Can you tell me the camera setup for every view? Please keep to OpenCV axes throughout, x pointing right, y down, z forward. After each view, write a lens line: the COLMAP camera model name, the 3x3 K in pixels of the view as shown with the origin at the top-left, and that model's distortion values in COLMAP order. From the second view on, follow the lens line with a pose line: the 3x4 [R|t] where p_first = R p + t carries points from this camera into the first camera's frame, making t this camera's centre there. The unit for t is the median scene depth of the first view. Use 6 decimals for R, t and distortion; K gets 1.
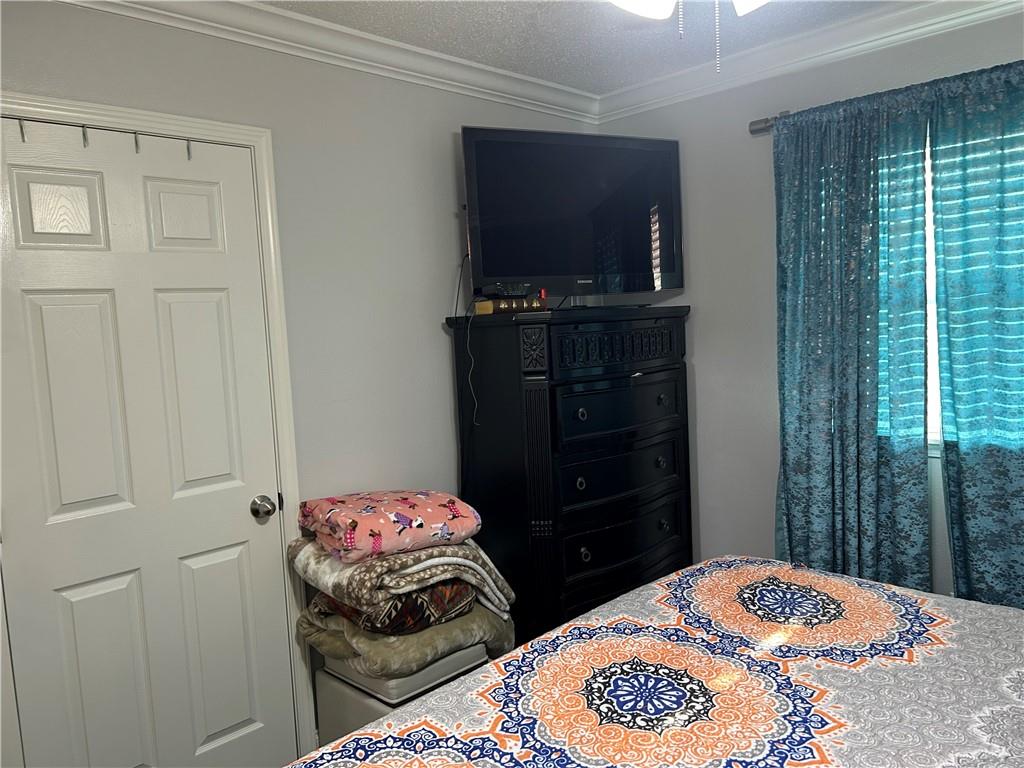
lens RADIAL K [[767.3, 0, 510.6], [0, 767.3, 383.7], [0, 0, 1]] dist [0.053911, -0.065657]
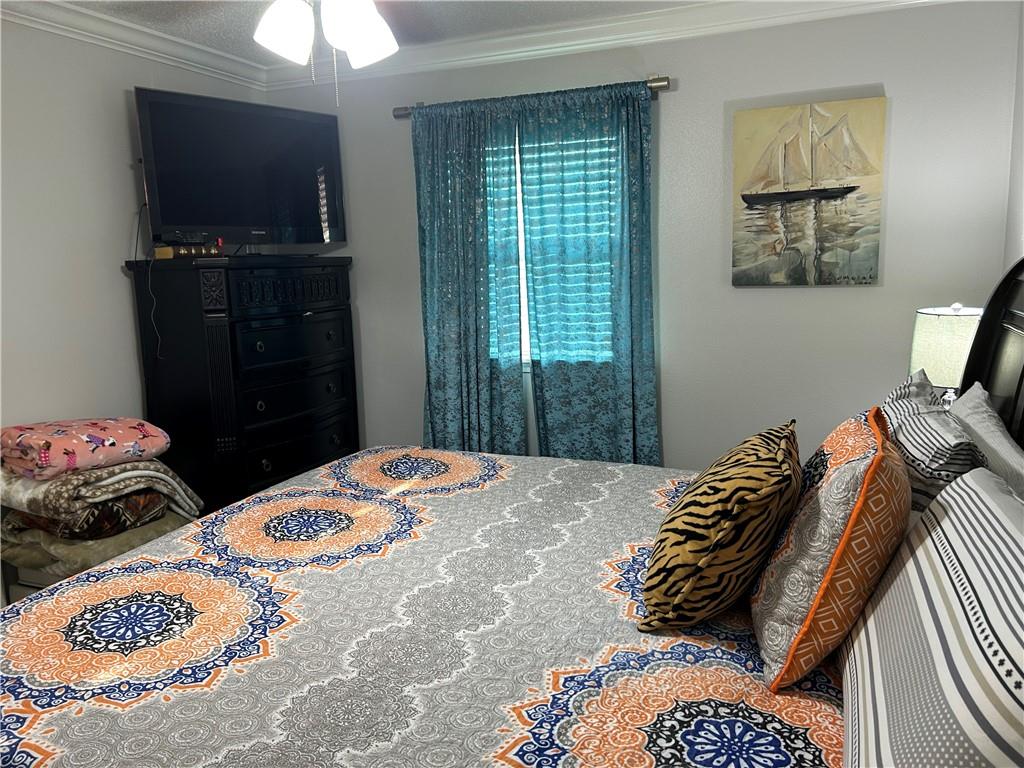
lens RADIAL K [[767.3, 0, 515.1], [0, 767.3, 382.9], [0, 0, 1]] dist [0.053911, -0.065657]
pose [[0.918835, -0.038047, 0.392804, -0.015488], [0.013398, 0.997775, 0.065303, 0.024691], [-0.394415, -0.054740, 0.917301, -0.262334]]
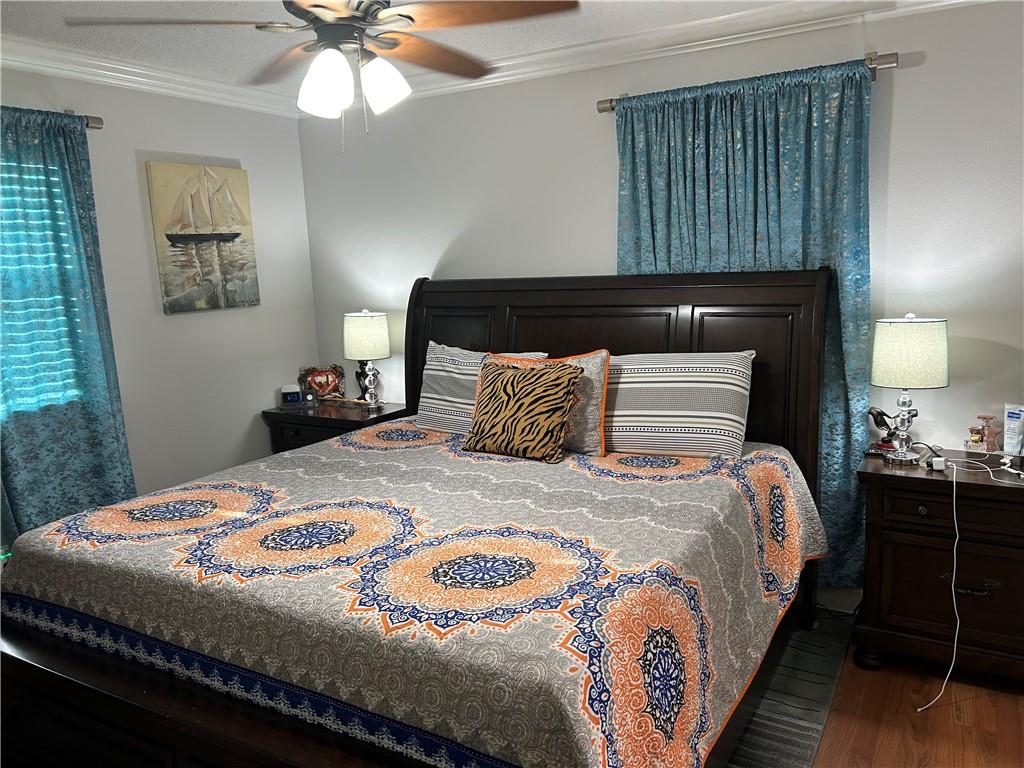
lens RADIAL K [[767.3, 0, 520.3], [0, 767.3, 386.6], [0, 0, 1]] dist [0.053911, -0.065657]
pose [[-0.255337, -0.096891, 0.961985, -0.744973], [0.135531, 0.981555, 0.134835, -0.018113], [-0.957306, 0.164807, -0.237496, 0.502087]]
